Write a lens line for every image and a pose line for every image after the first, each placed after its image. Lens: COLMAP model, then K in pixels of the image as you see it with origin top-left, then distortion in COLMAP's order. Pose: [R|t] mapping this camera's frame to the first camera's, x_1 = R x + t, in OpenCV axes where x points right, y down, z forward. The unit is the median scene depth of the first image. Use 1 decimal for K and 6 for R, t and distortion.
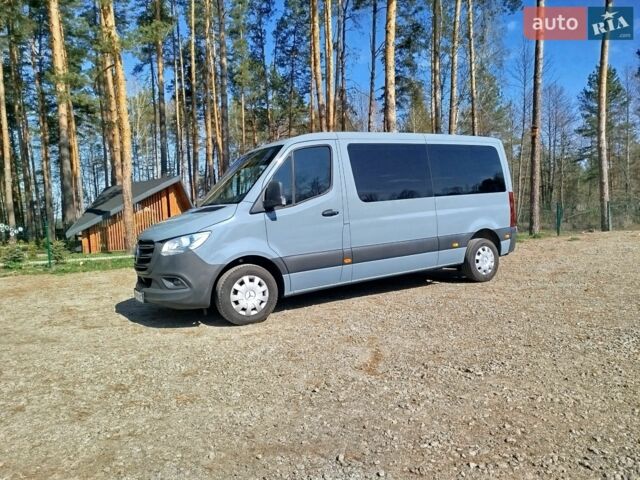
lens RADIAL K [[443.9, 0, 320.0], [0, 443.9, 240.0], [0, 0, 1]] dist [0.003050, 0.003369]
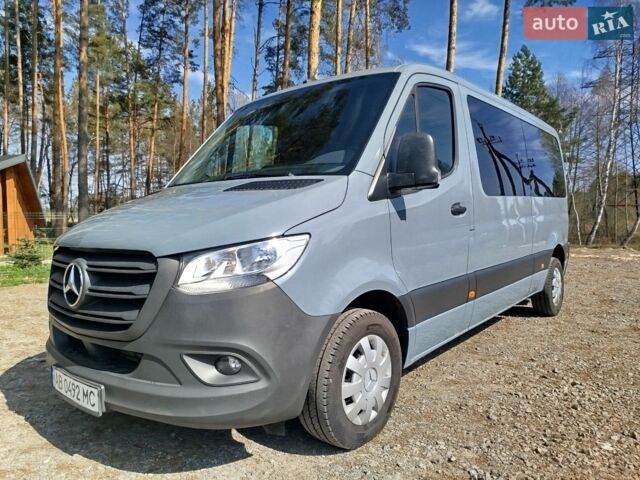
lens RADIAL K [[443.9, 0, 320.0], [0, 443.9, 240.0], [0, 0, 1]] dist [0.003050, 0.003369]
pose [[0.943552, 0.033797, 0.329496, -0.347391], [-0.027392, 0.999335, -0.024060, -0.004238], [-0.330090, 0.013677, 0.943850, 0.569730]]
